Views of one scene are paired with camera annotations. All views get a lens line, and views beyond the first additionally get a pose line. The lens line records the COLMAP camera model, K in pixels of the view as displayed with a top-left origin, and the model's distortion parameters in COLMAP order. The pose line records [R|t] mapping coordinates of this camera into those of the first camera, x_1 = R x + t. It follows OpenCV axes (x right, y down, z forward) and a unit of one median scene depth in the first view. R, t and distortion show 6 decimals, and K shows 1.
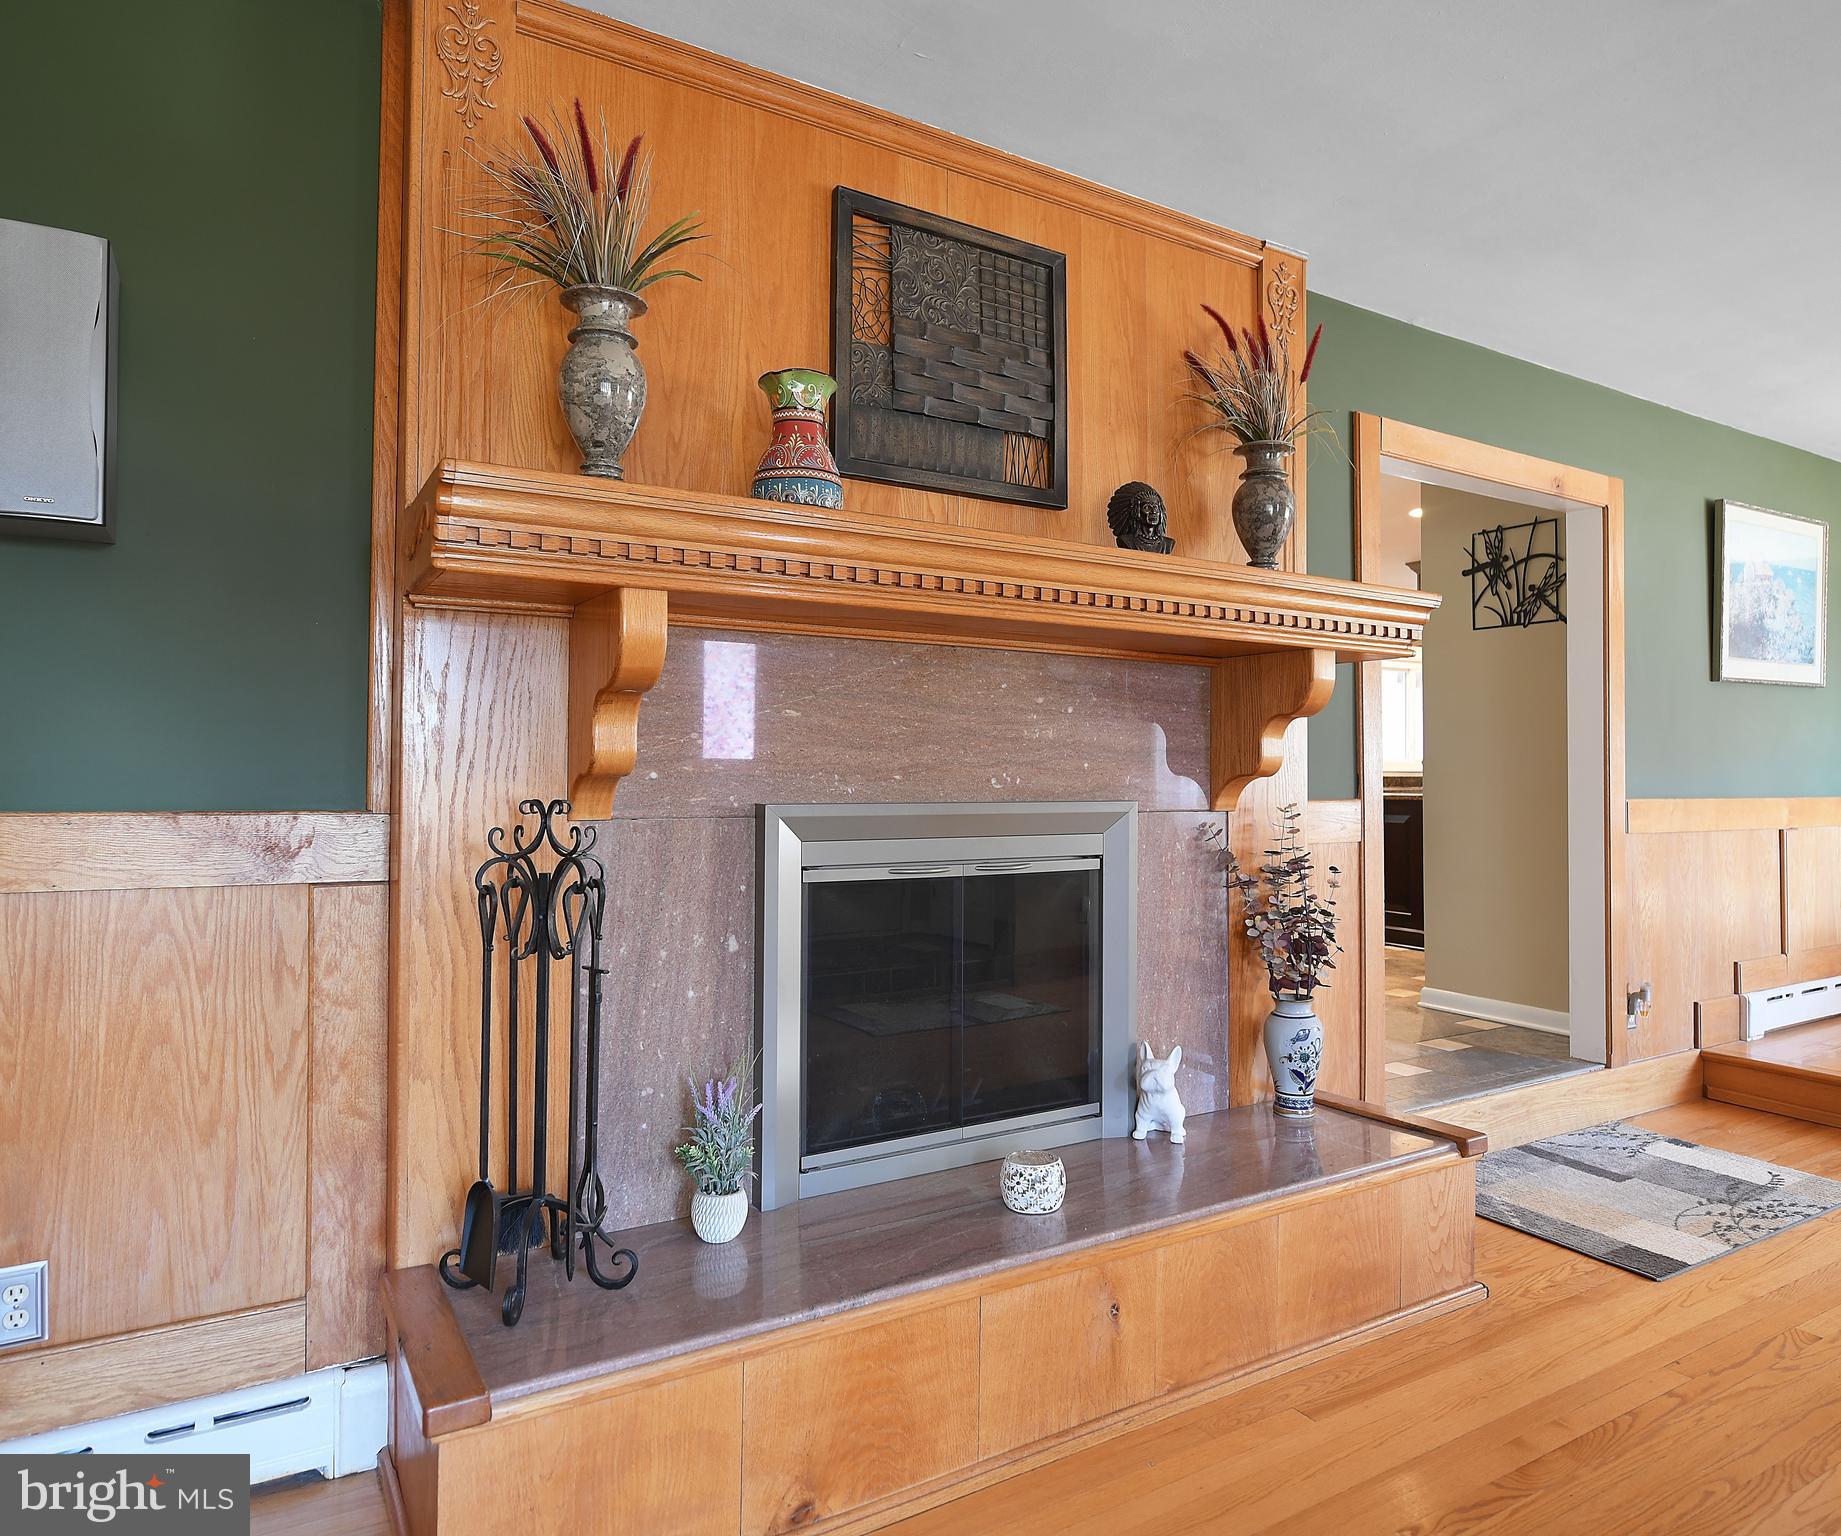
lens RADIAL K [[1145.1, 0, 913.0], [0, 1145.1, 756.5], [0, 0, 1]] dist [0.014196, 0.002148]
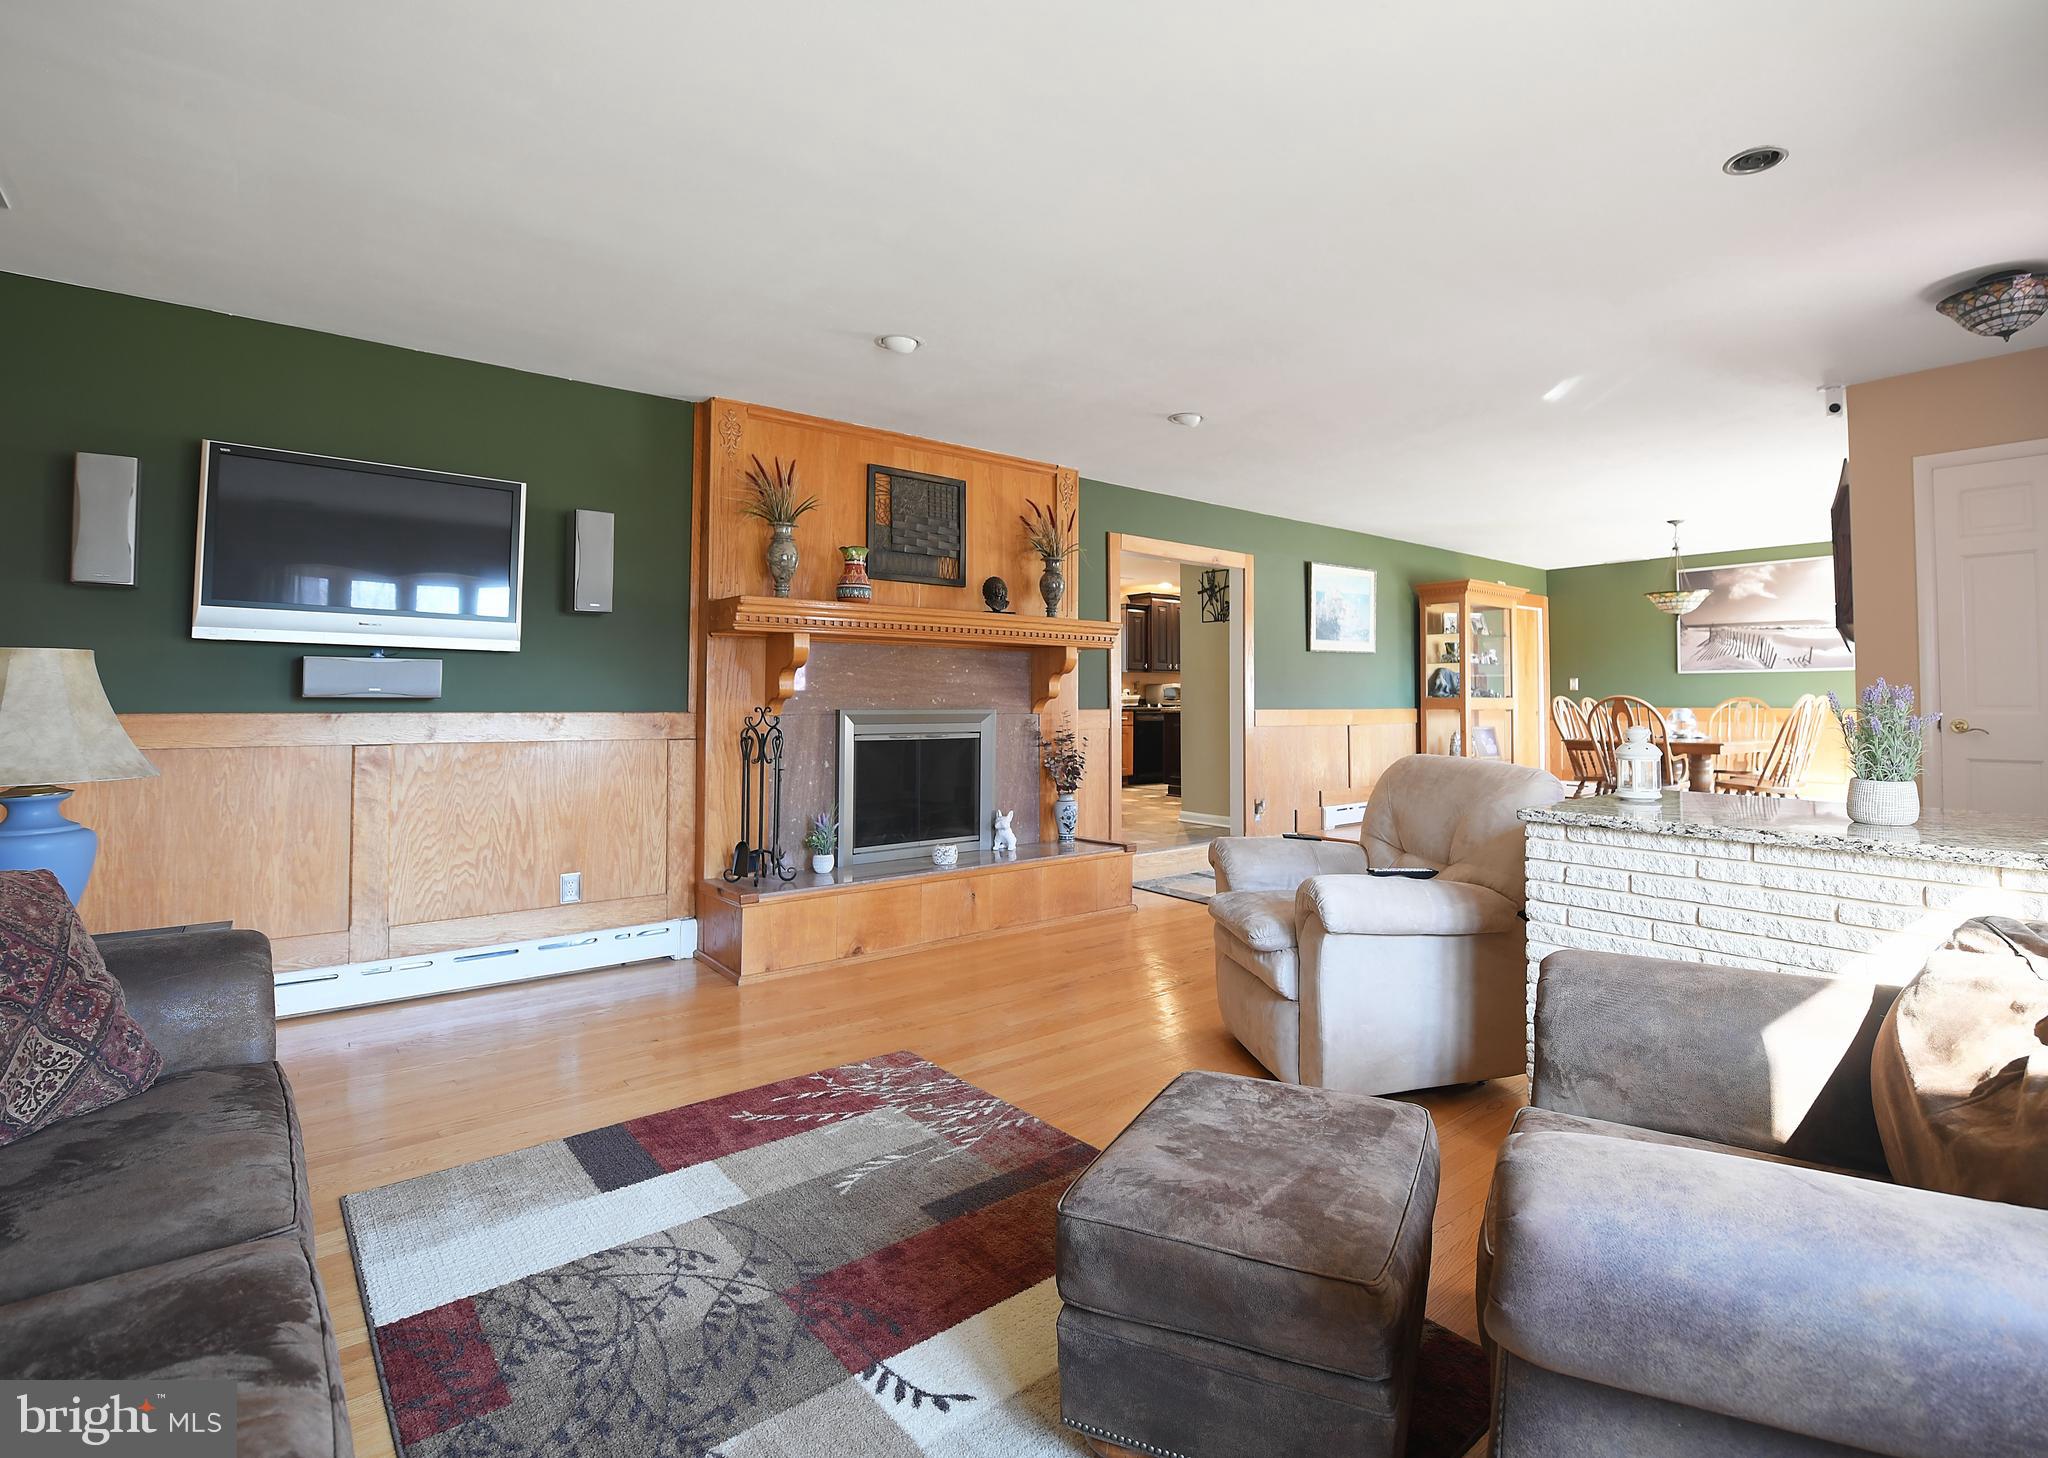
lens RADIAL K [[951.7, 0, 1087.6], [0, 951.7, 665.8], [0, 0, 1]] dist [-0.002081, -0.000522]
pose [[0.983888, 0.003371, 0.178753, 0.033447], [0.000253, 0.999795, -0.020243, -0.012730], [-0.178785, 0.019962, 0.983686, -1.114833]]
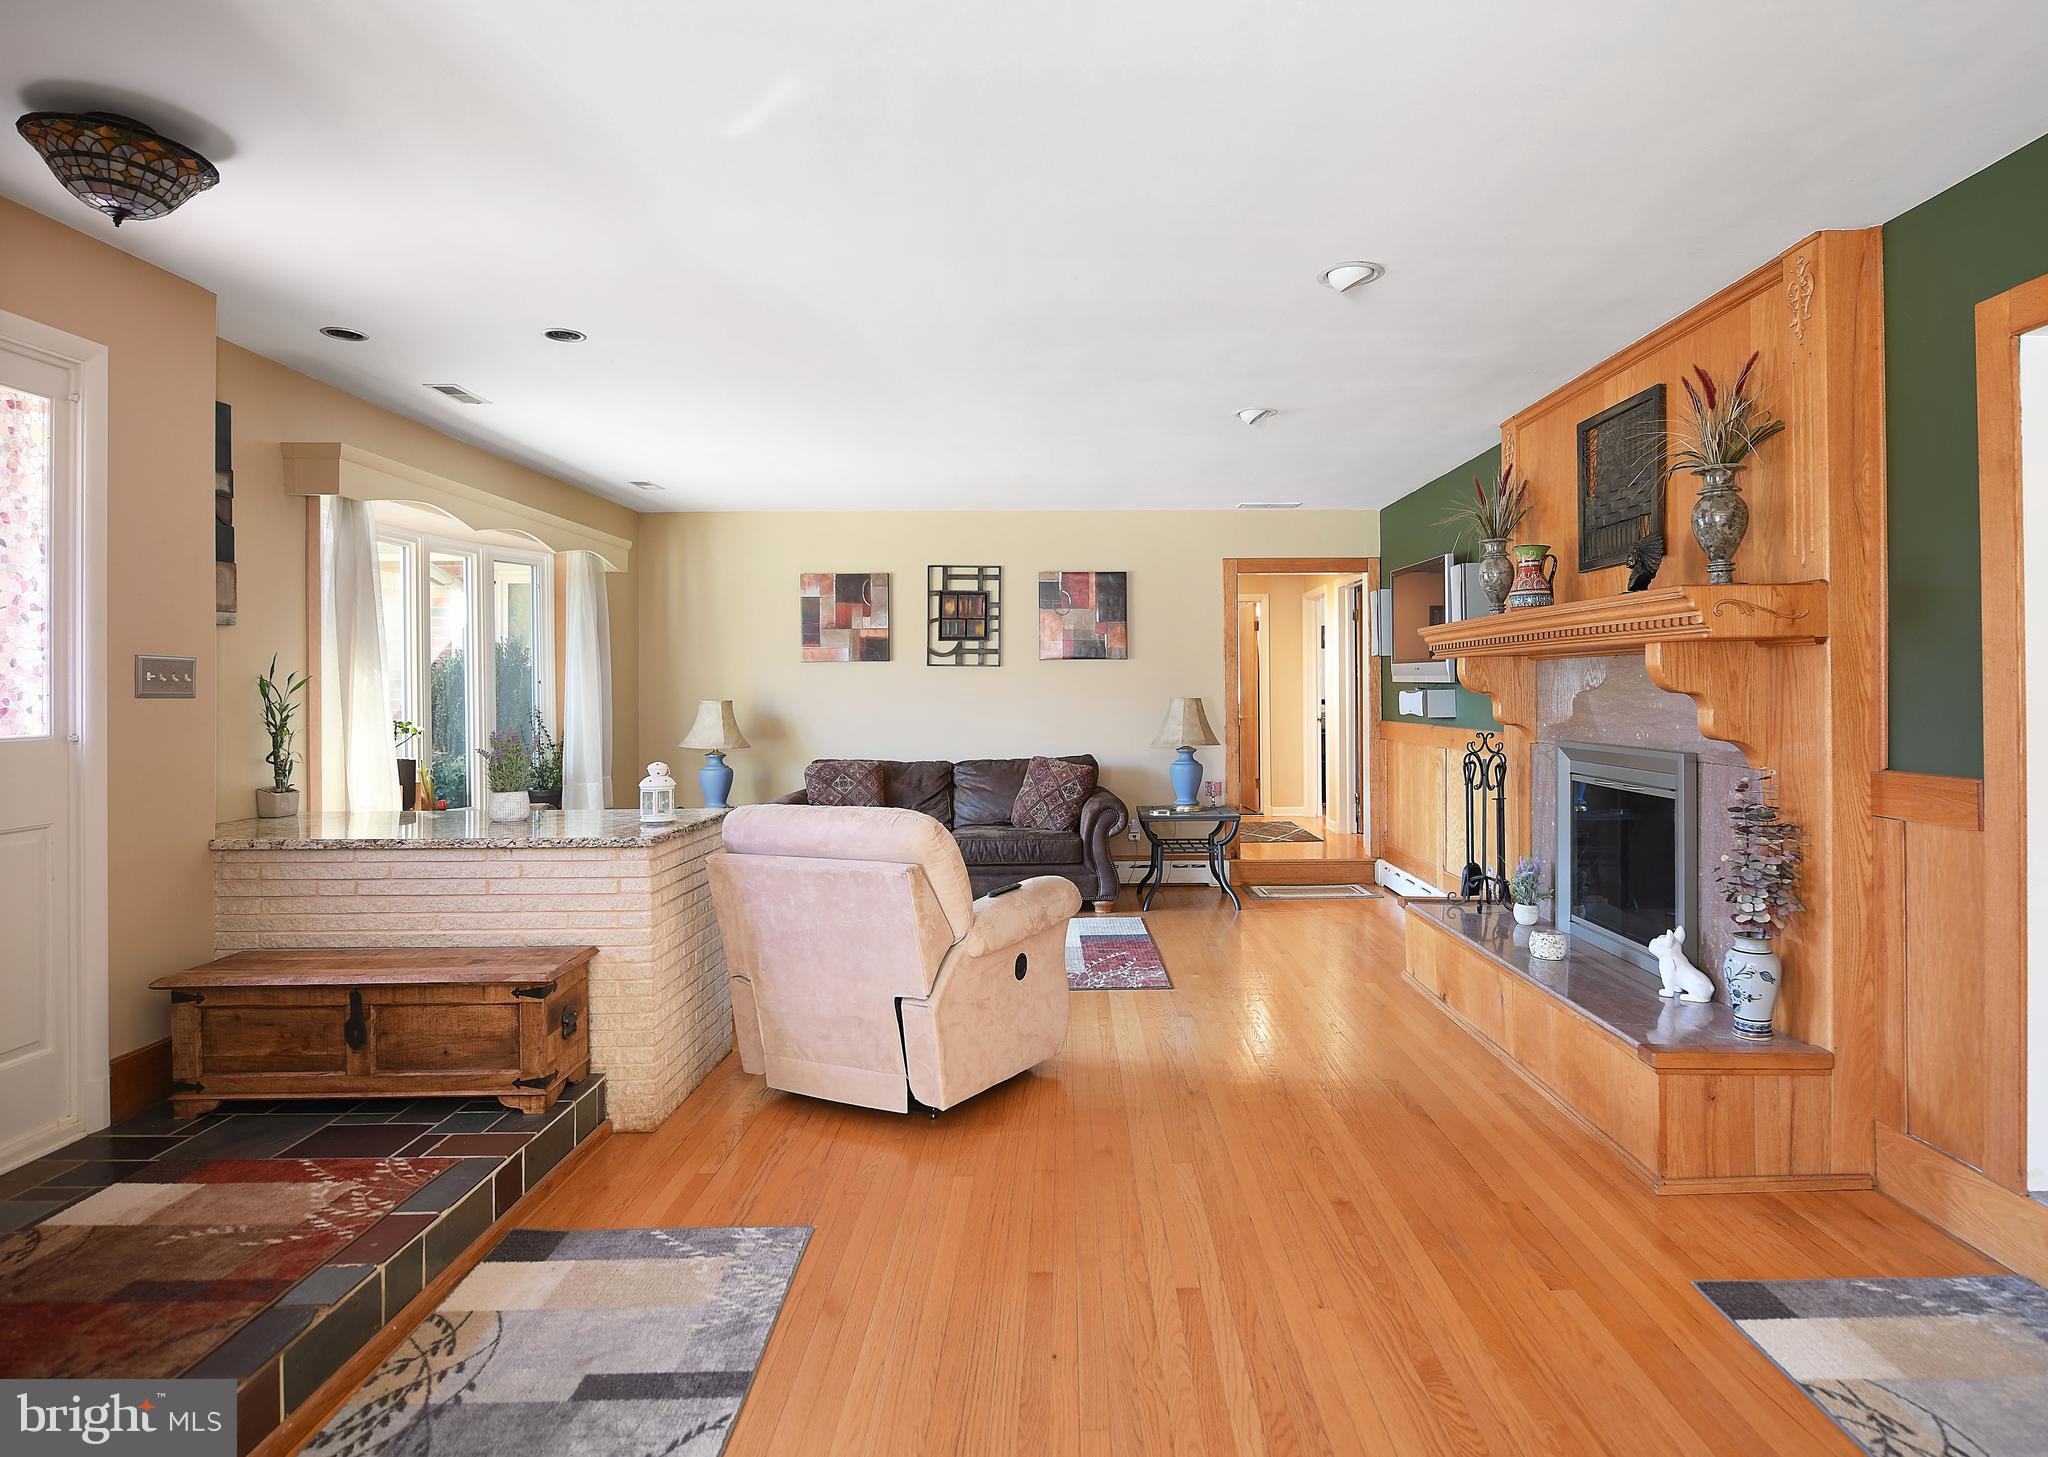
lens RADIAL K [[1049.3, 0, 1100.5], [0, 1049.3, 687.4], [0, 0, 1]] dist [-0.004844, -0.002651]
pose [[-0.480918, -0.005078, -0.876751, 1.850248], [0.017574, 0.999727, -0.015430, -0.038818], [0.876590, -0.022828, -0.480697, 1.126359]]
